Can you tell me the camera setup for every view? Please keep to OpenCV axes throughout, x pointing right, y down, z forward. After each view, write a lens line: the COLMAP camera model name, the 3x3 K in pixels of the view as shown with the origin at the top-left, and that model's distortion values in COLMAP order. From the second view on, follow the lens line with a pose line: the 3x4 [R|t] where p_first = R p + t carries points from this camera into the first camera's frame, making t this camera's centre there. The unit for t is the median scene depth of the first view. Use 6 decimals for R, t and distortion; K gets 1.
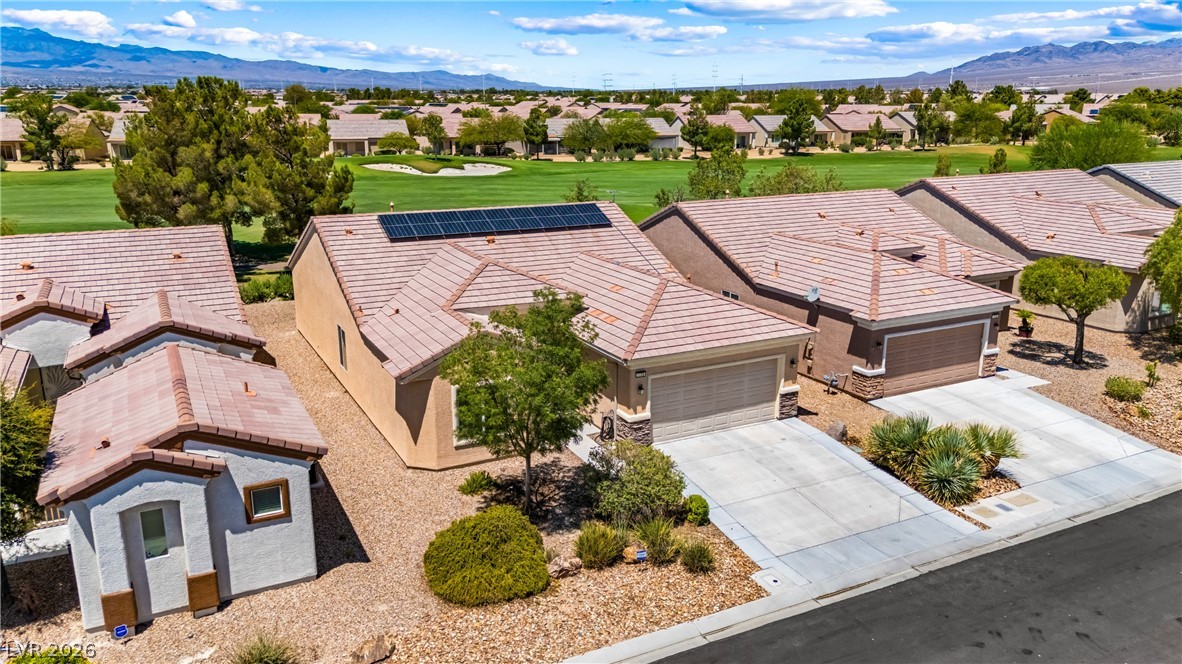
lens RADIAL K [[877.6, 0, 596.4], [0, 877.6, 332.0], [0, 0, 1]] dist [0.083980, -0.113336]
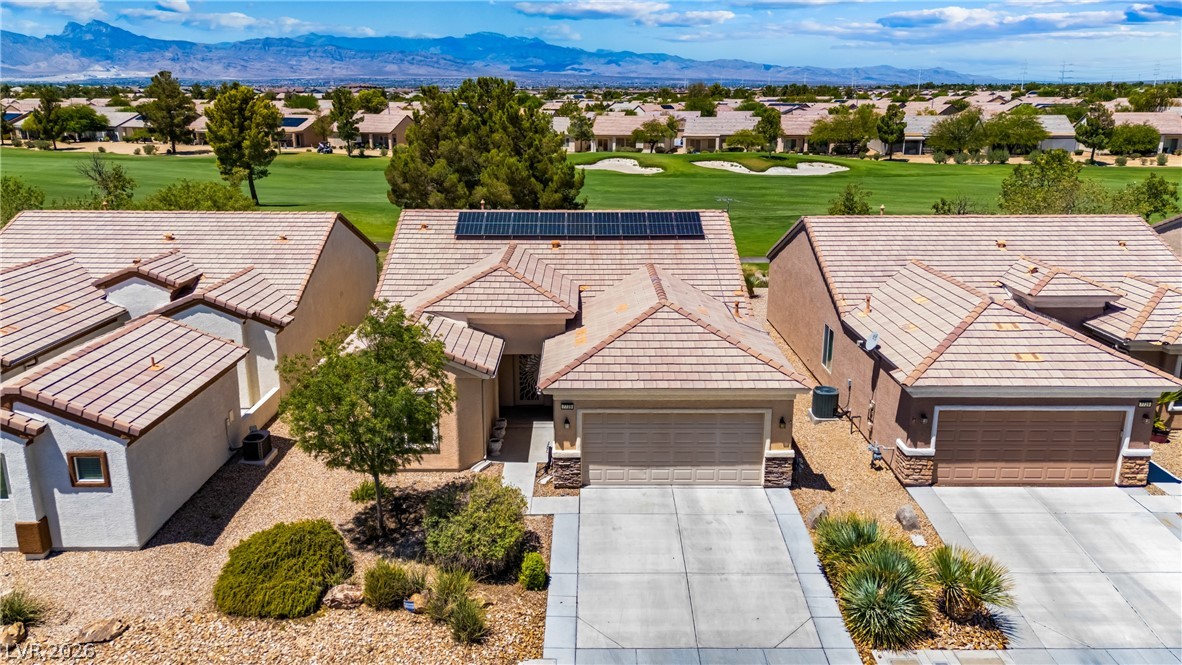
lens RADIAL K [[871.4, 0, 593.8], [0, 871.4, 331.1], [0, 0, 1]] dist [0.071089, -0.066248]
pose [[0.890494, 0.118137, -0.439390, 0.424139], [-0.116061, 0.992736, 0.031697, -0.055158], [0.439943, 0.022770, 0.897737, 0.199207]]
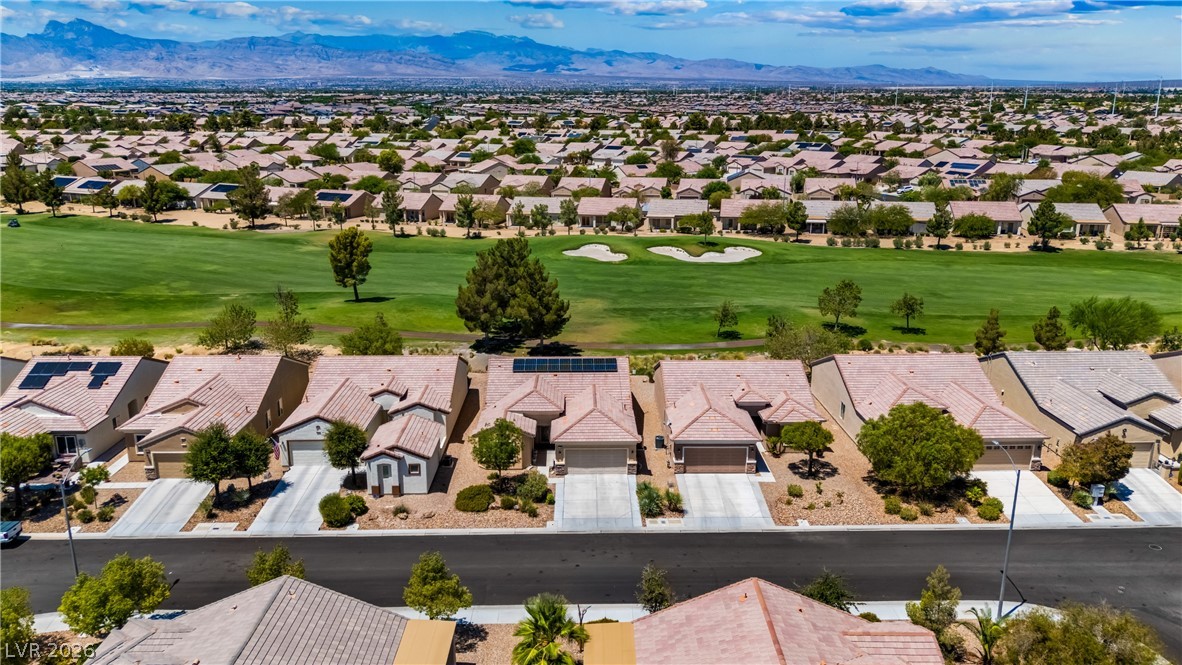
lens RADIAL K [[874.6, 0, 599.6], [0, 874.6, 329.1], [0, 0, 1]] dist [0.101684, -0.121531]
pose [[0.898161, 0.114761, -0.424424, 1.157679], [-0.115107, 0.993040, 0.024921, -0.360874], [0.424330, 0.026471, 0.905120, -1.267710]]
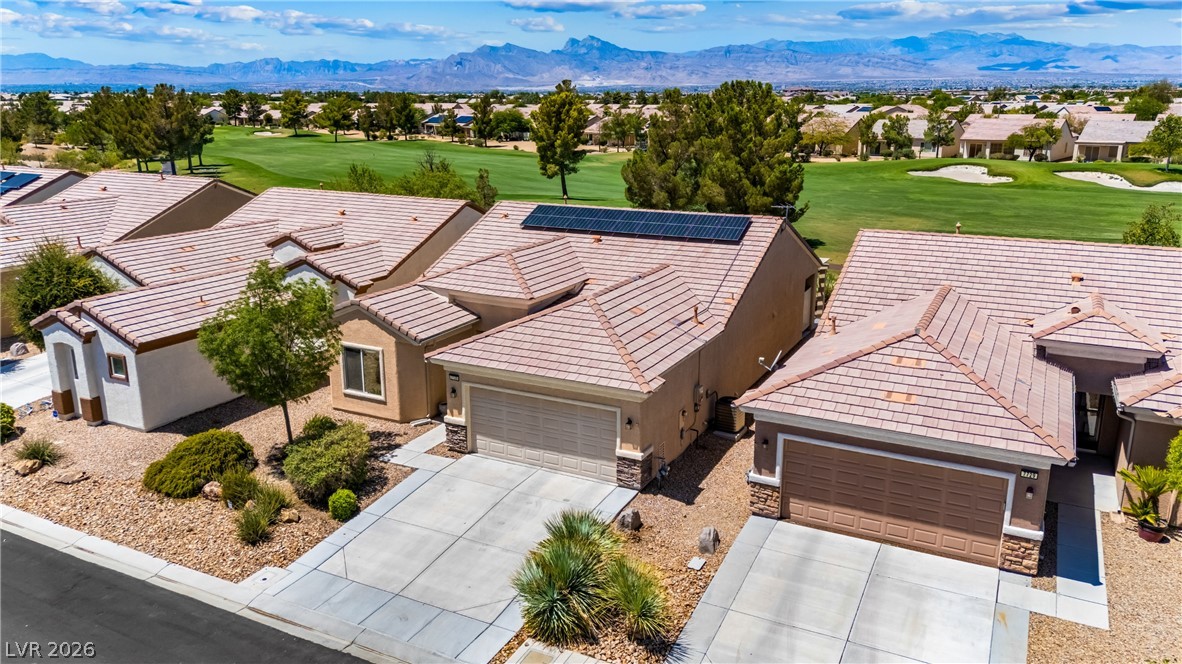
lens RADIAL K [[871.4, 0, 593.8], [0, 871.4, 330.6], [0, 0, 1]] dist [0.071089, -0.066248]
pose [[0.575873, 0.208442, -0.790520, 0.848332], [-0.207760, 0.972519, 0.105084, -0.130265], [0.790700, 0.103723, 0.603353, 0.487875]]
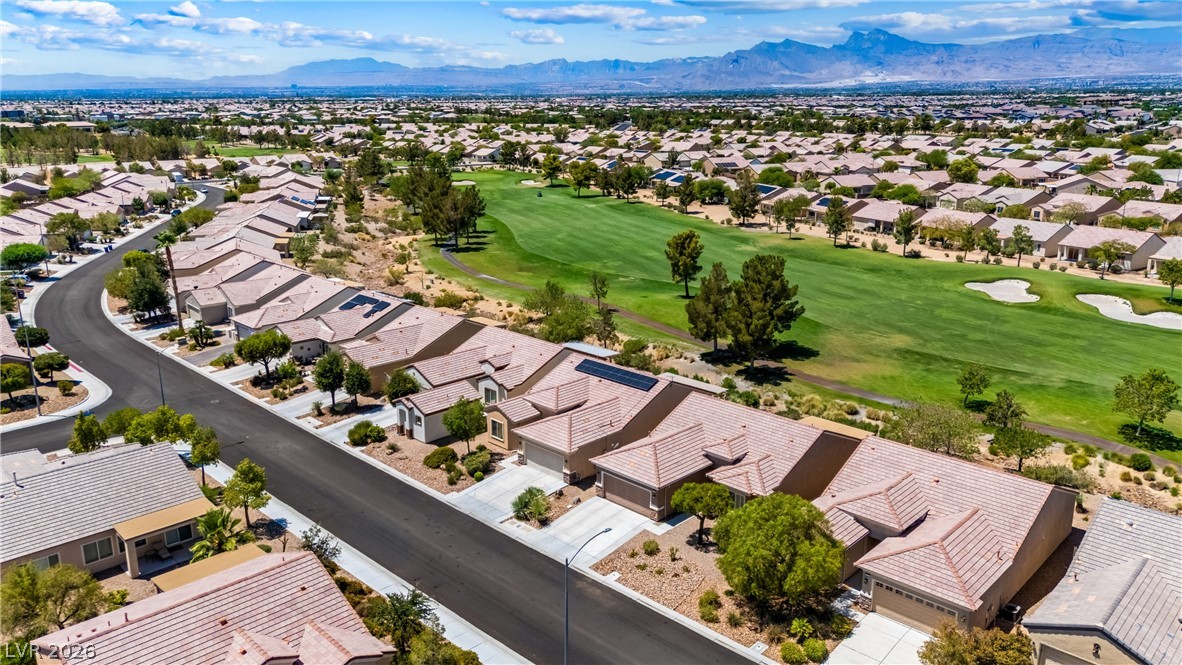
lens RADIAL K [[874.6, 0, 599.6], [0, 874.6, 329.1], [0, 0, 1]] dist [0.101684, -0.121531]
pose [[0.315821, 0.243613, -0.917011, 2.526112], [-0.244416, 0.954748, 0.169461, -0.796303], [0.916798, 0.170613, 0.361072, 0.120050]]
